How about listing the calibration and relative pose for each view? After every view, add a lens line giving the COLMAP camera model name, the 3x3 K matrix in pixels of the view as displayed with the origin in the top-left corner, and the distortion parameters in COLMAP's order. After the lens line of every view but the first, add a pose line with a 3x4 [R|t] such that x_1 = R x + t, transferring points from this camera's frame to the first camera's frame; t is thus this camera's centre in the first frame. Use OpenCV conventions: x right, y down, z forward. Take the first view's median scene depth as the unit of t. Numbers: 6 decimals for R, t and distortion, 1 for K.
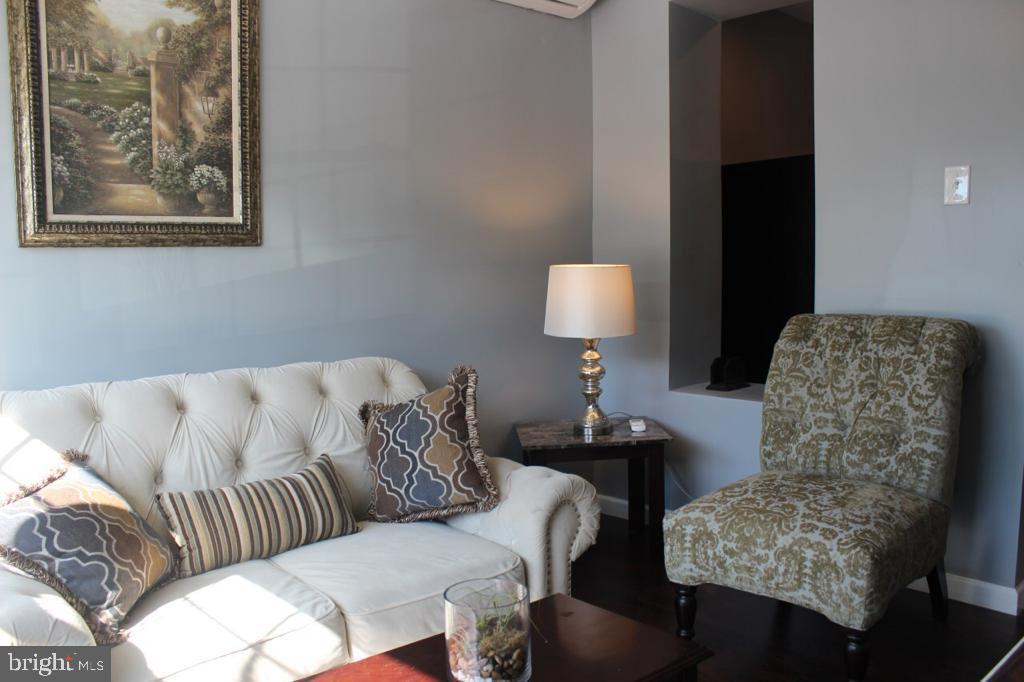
lens RADIAL K [[857.1, 0, 512.0], [0, 857.1, 341.0], [0, 0, 1]] dist [-0.167001, 0.154222]
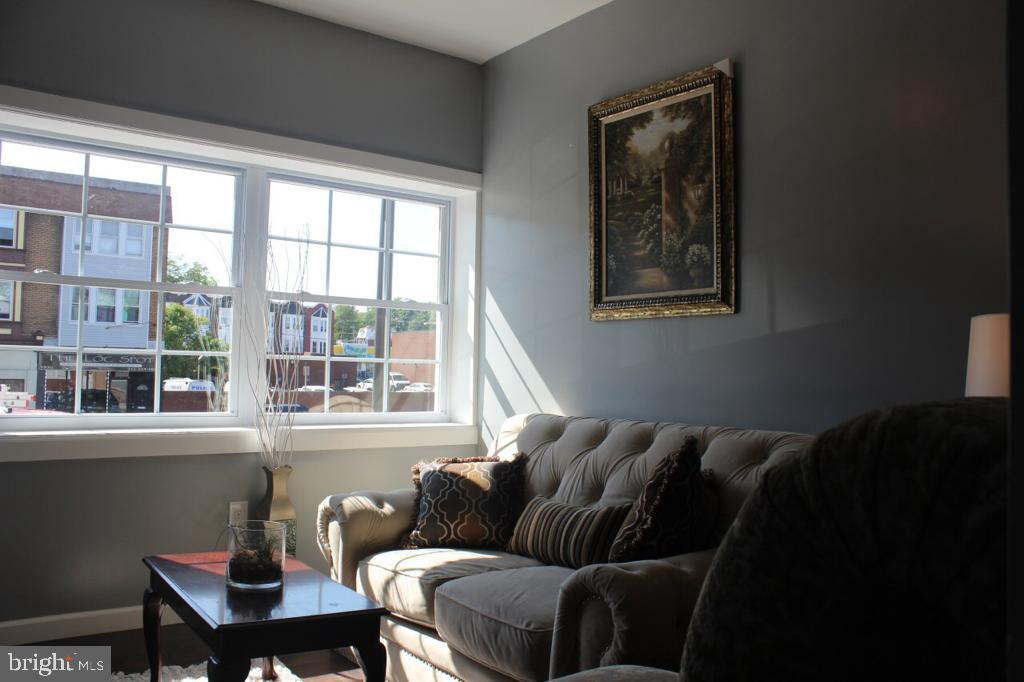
lens RADIAL K [[857.1, 0, 512.0], [0, 857.1, 341.0], [0, 0, 1]] dist [-0.167001, 0.154222]
pose [[-0.101235, -0.027500, -0.994482, 0.848760], [-0.110935, 0.993696, -0.016186, -0.034317], [0.988658, 0.108685, -0.103648, 0.932401]]
